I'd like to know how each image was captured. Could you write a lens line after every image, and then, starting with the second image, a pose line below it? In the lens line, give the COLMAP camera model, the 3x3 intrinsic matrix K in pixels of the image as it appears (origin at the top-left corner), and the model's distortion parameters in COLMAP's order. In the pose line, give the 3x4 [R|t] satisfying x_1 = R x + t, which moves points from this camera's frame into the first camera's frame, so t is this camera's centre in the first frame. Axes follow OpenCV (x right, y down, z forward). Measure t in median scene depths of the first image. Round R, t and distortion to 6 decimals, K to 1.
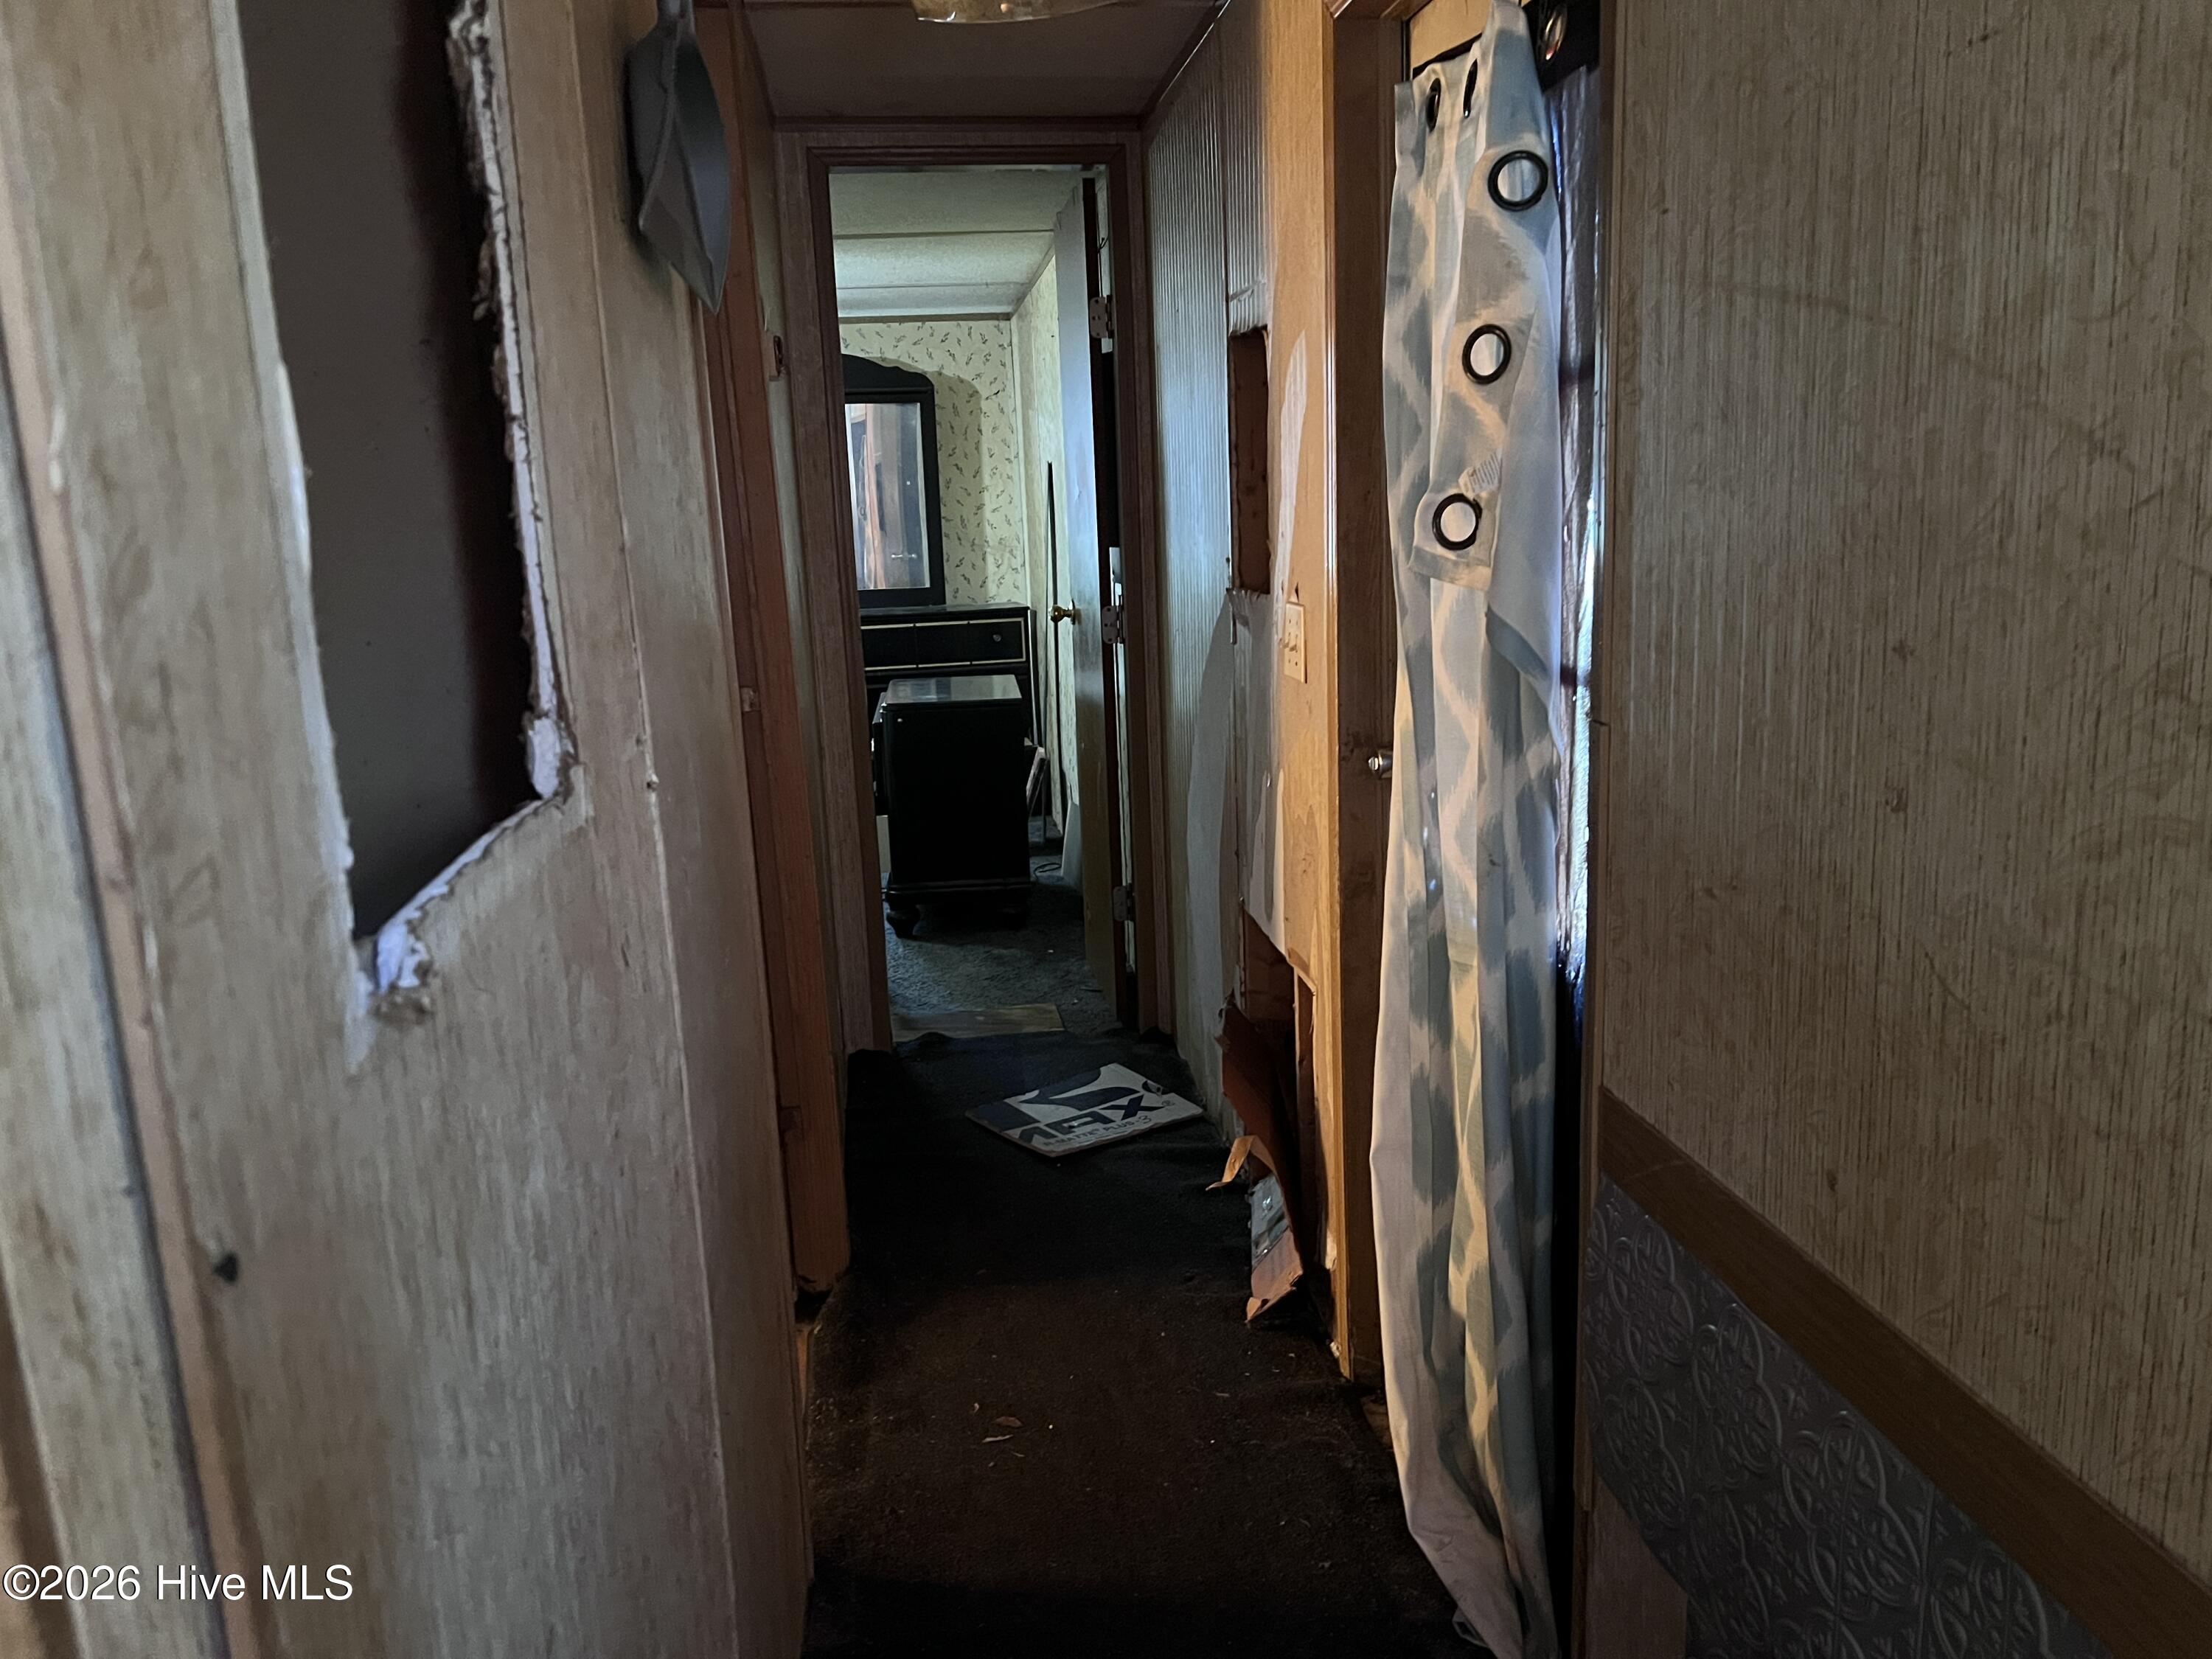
lens RADIAL K [[1685.7, 0, 1106.0], [0, 1685.7, 829.5], [0, 0, 1]] dist [0.052351, -0.061472]
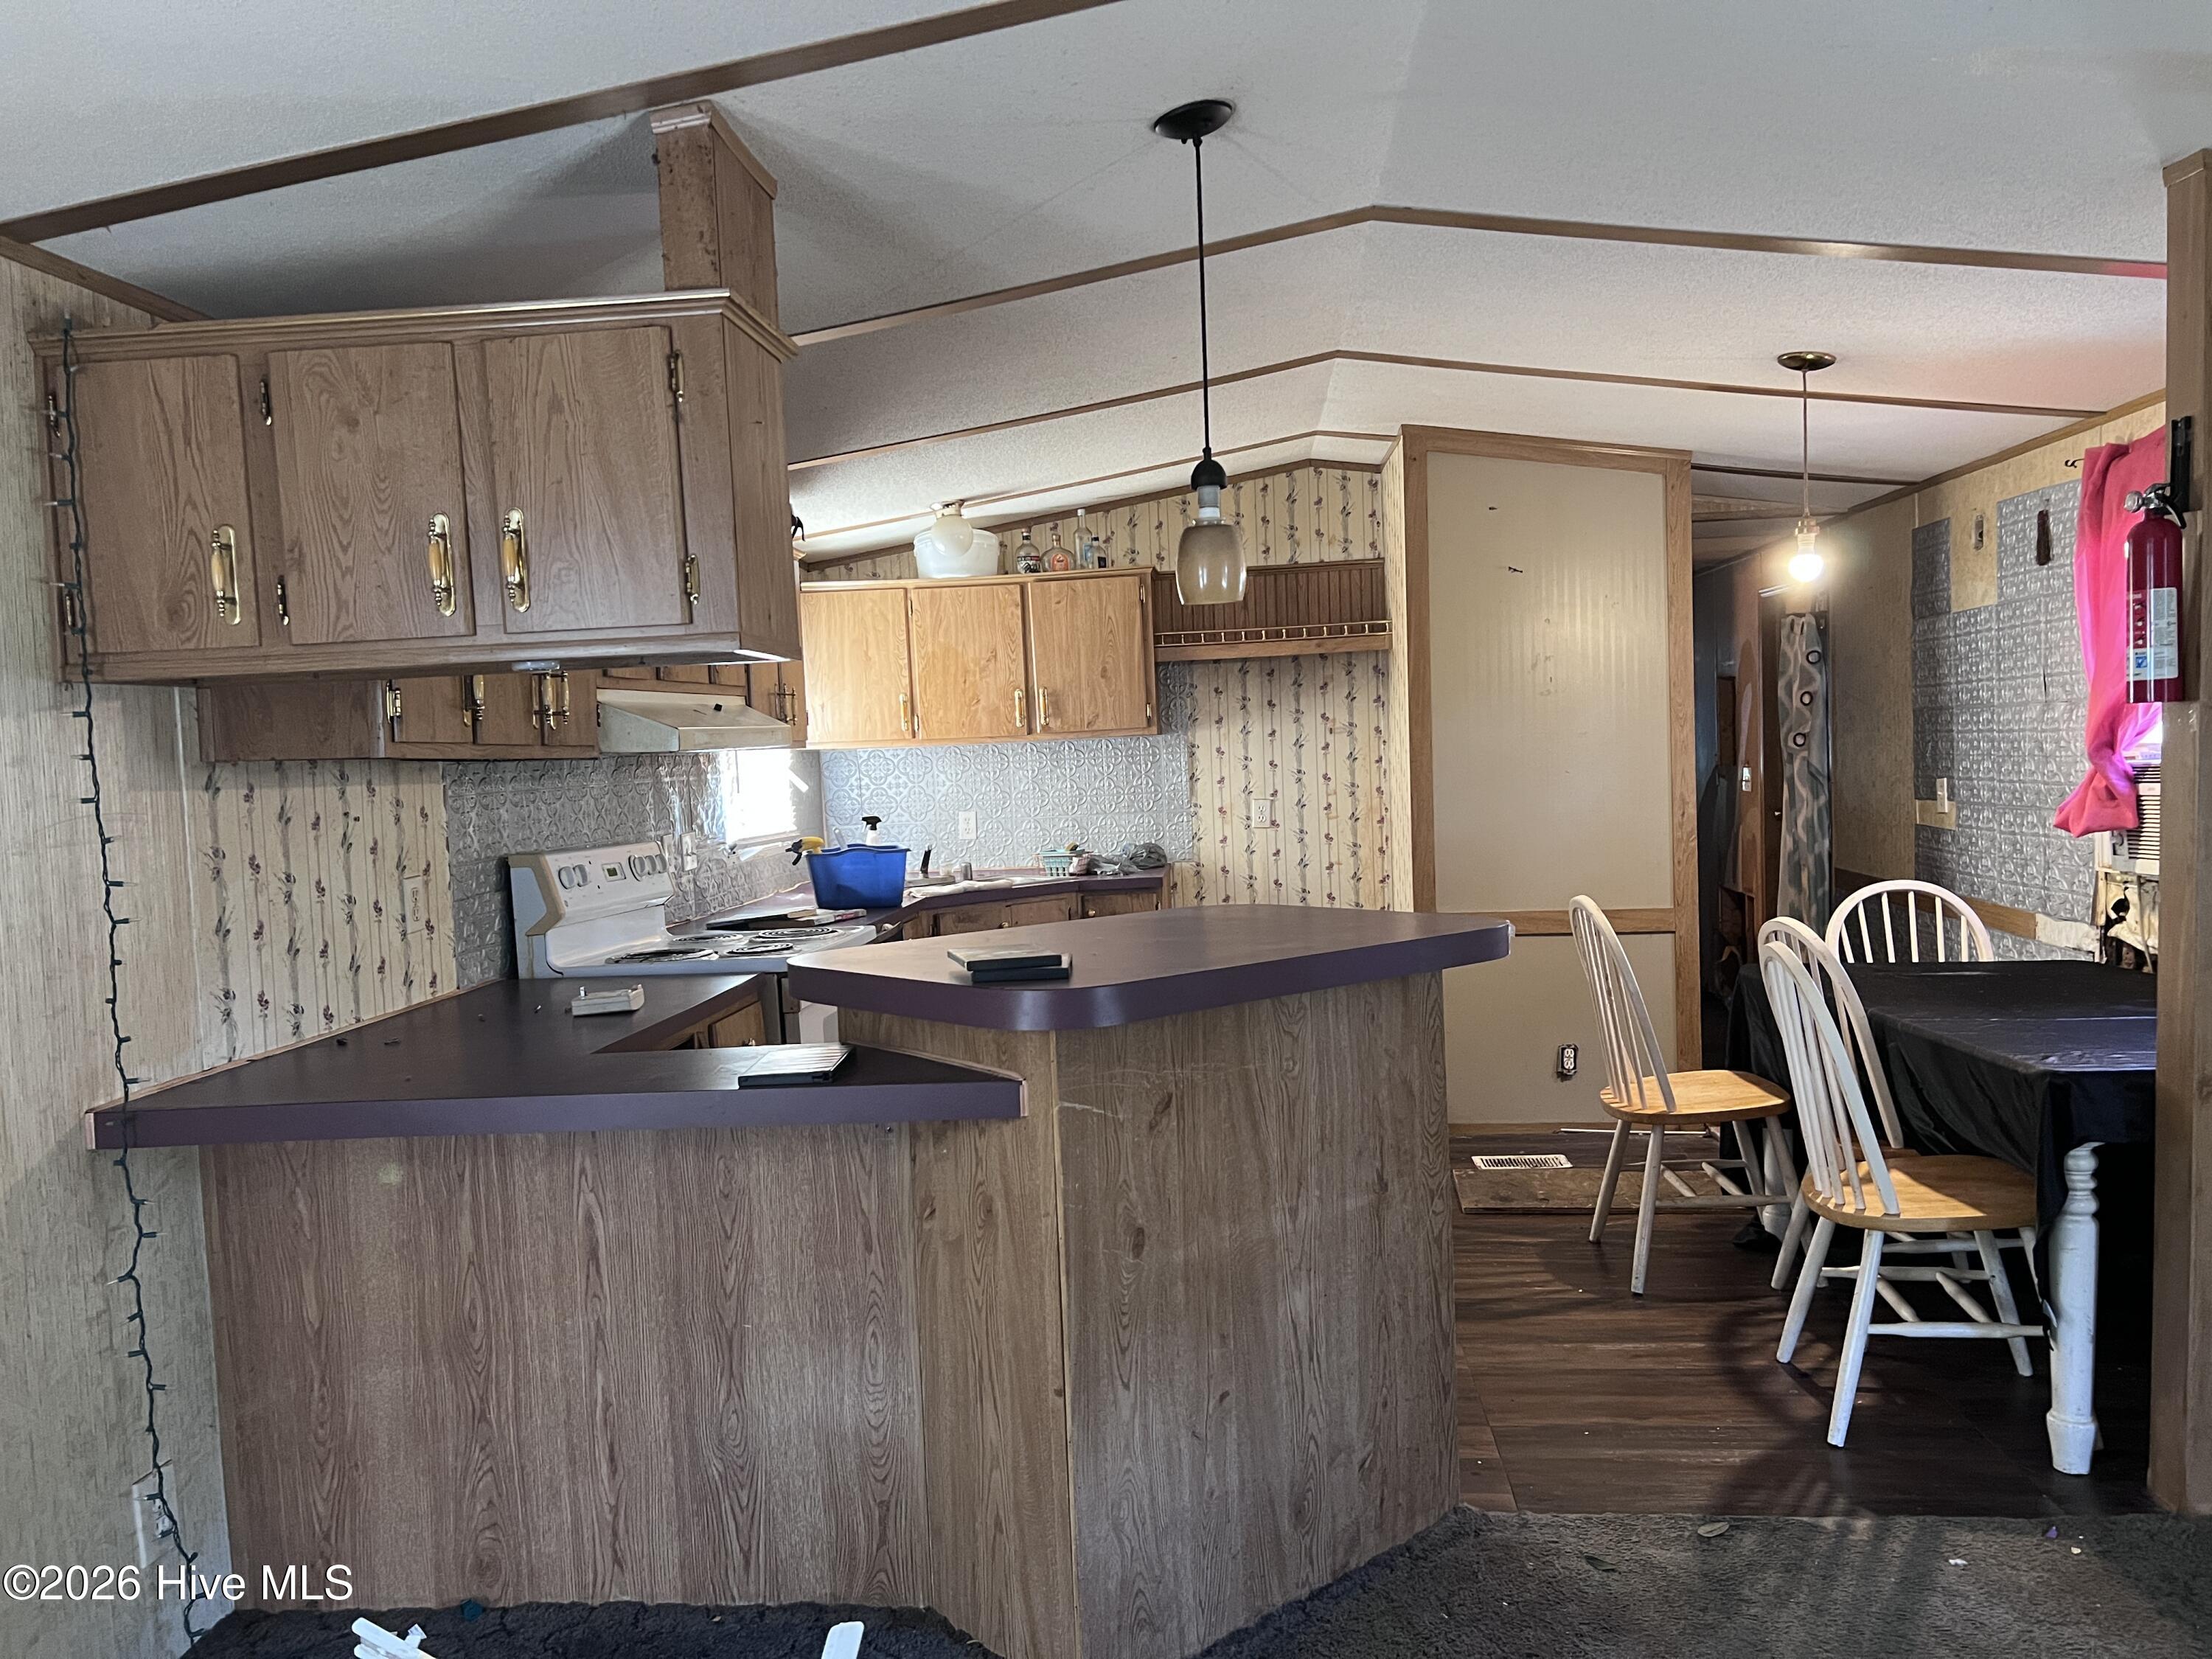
lens RADIAL K [[1685.7, 0, 1106.0], [0, 1685.7, 829.5], [0, 0, 1]] dist [0.052351, -0.061472]
pose [[0.976703, 0.012918, -0.214207, -0.442944], [-0.038535, 0.992519, -0.115851, 0.465621], [0.211108, 0.121406, 0.969894, -2.691735]]
